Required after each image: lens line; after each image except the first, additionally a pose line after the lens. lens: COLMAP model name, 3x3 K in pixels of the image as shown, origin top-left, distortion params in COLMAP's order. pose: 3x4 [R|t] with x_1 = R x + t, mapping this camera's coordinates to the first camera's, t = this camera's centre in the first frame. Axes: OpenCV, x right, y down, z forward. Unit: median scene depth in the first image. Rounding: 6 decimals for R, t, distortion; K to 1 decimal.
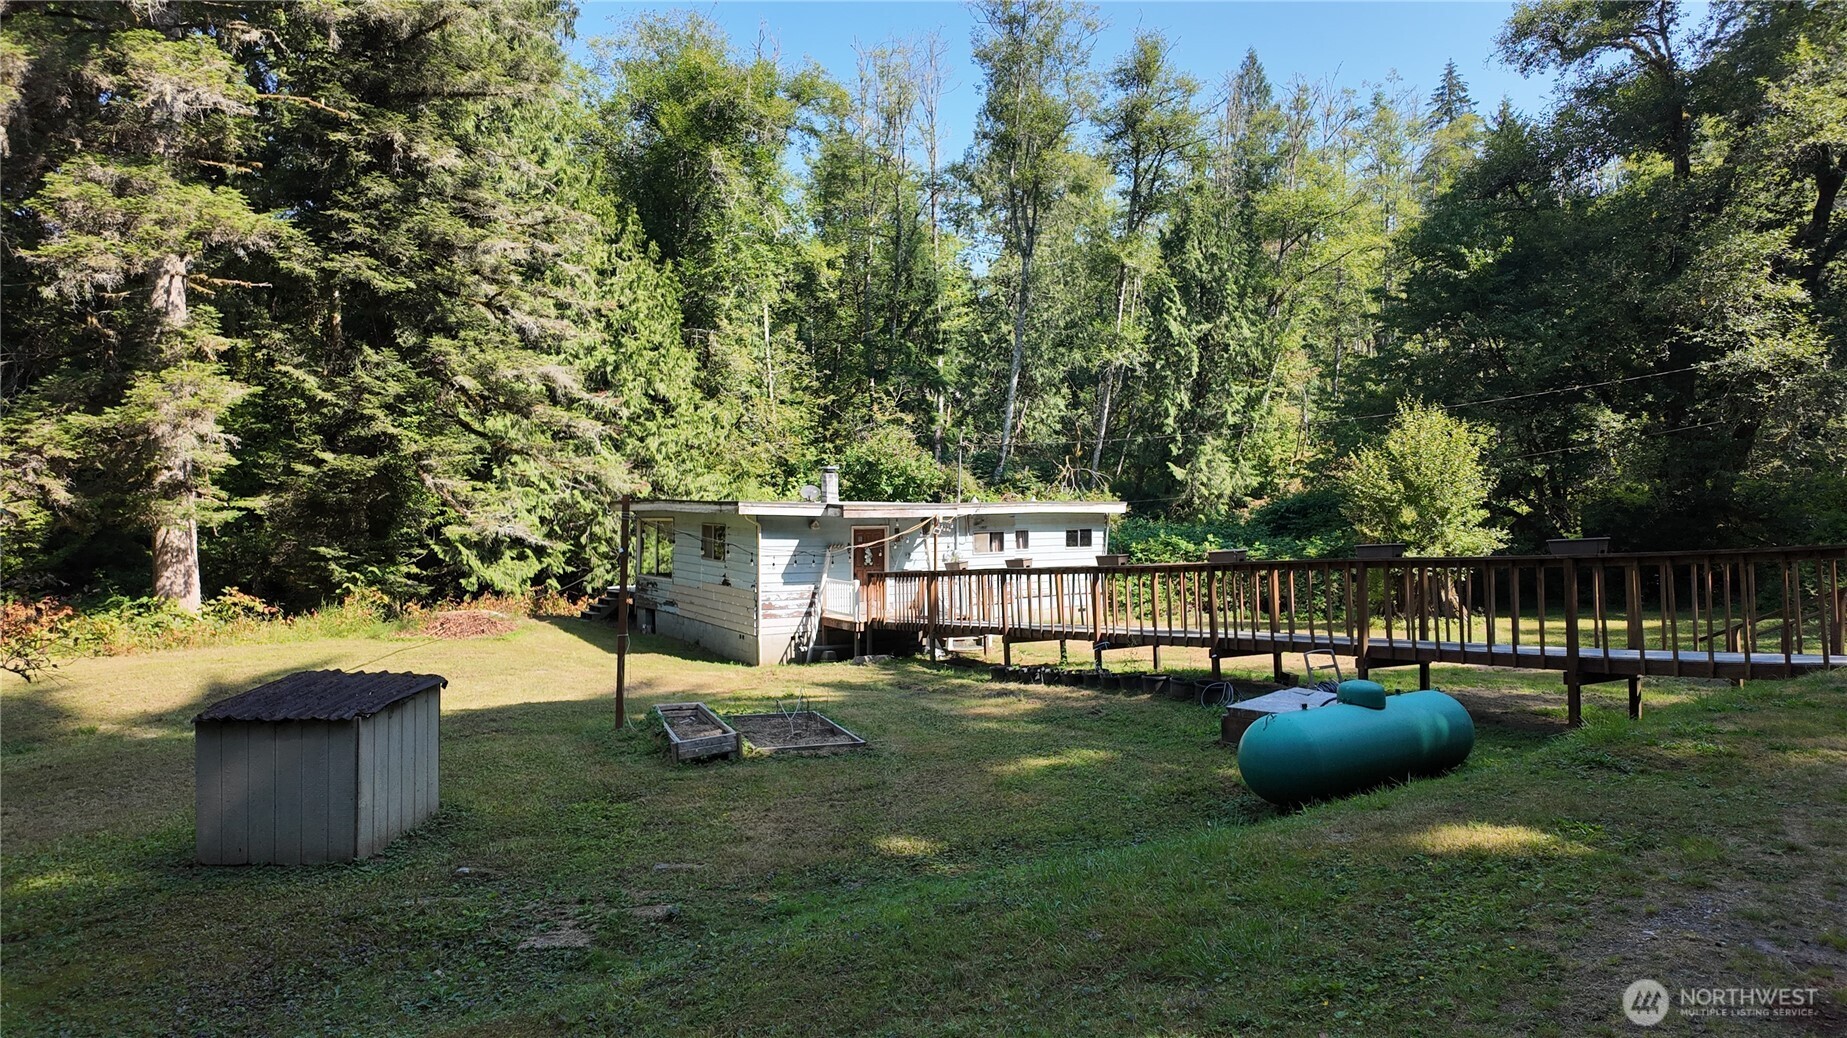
lens RADIAL K [[1051.7, 0, 934.2], [0, 1051.7, 521.8], [0, 0, 1]] dist [0.003255, -0.016732]
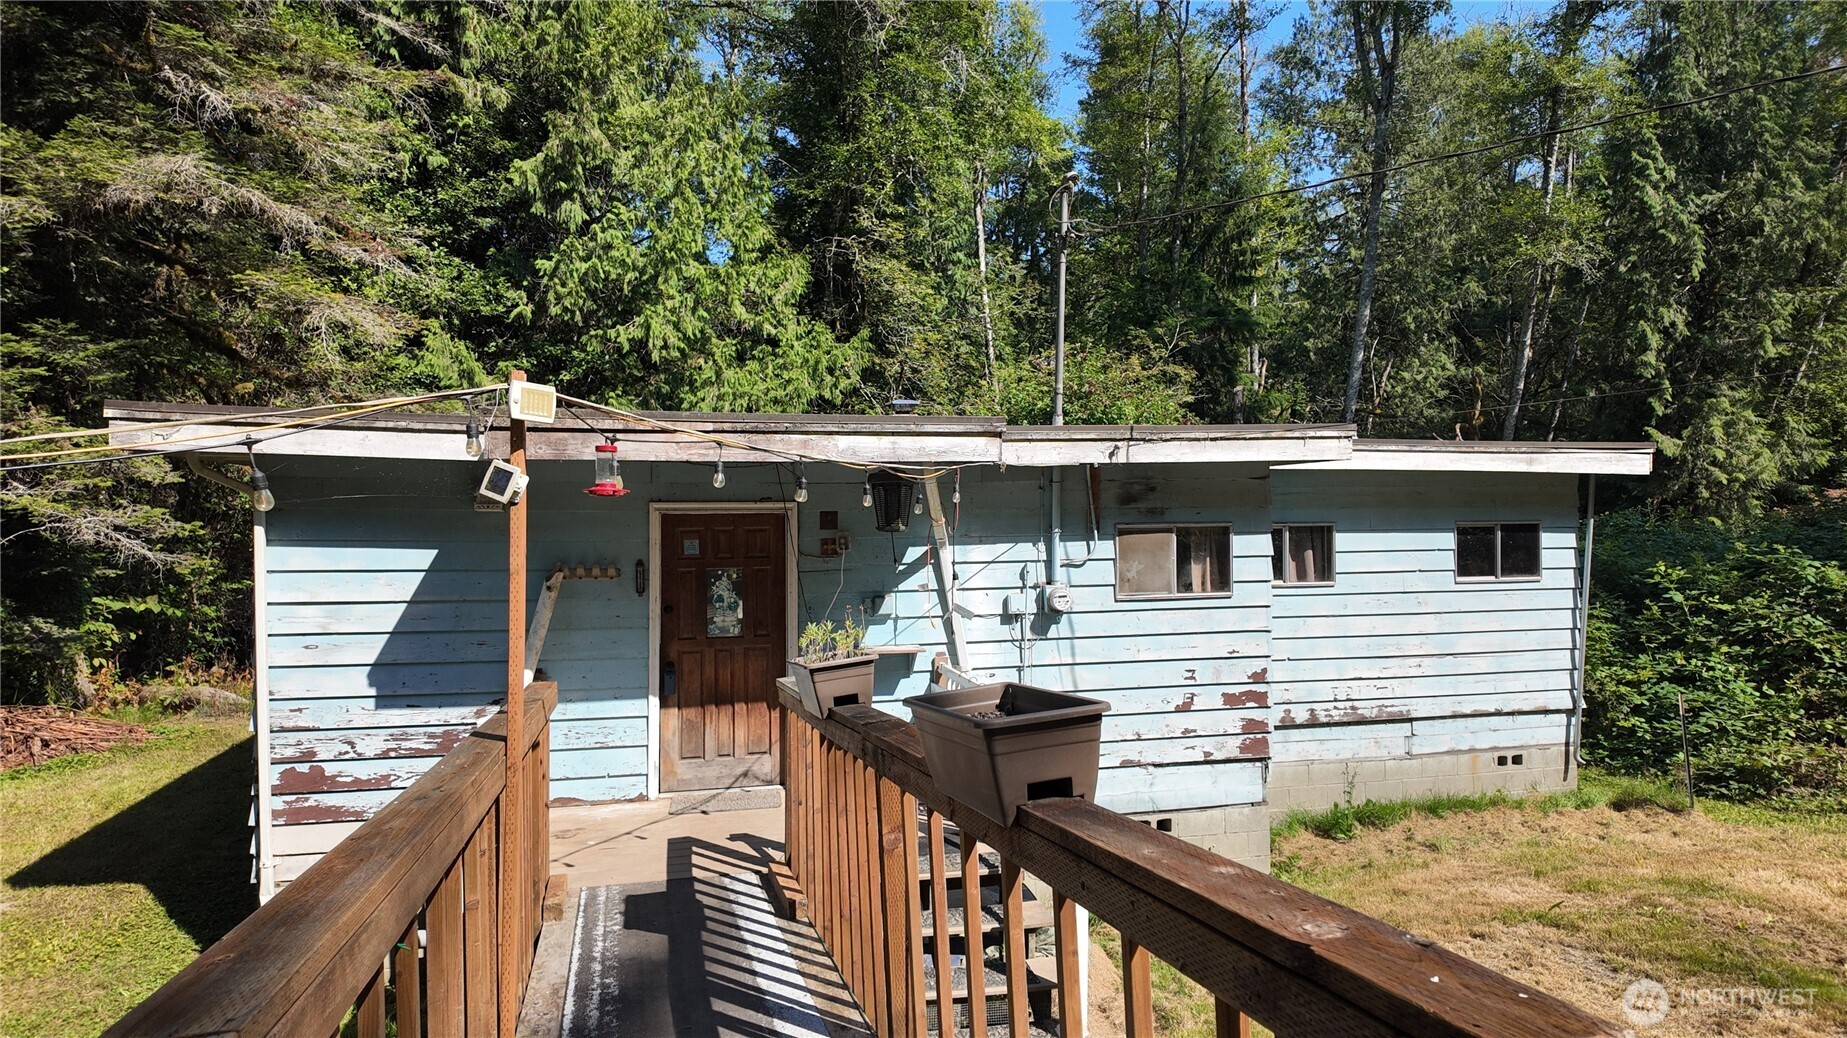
lens RADIAL K [[1051.7, 0, 934.2], [0, 1051.7, 521.8], [0, 0, 1]] dist [0.003255, -0.016732]
pose [[0.943733, -0.009632, -0.330569, 0.039692], [0.003098, 0.999789, -0.020287, 0.006390], [0.330695, 0.018122, 0.943564, 0.315690]]
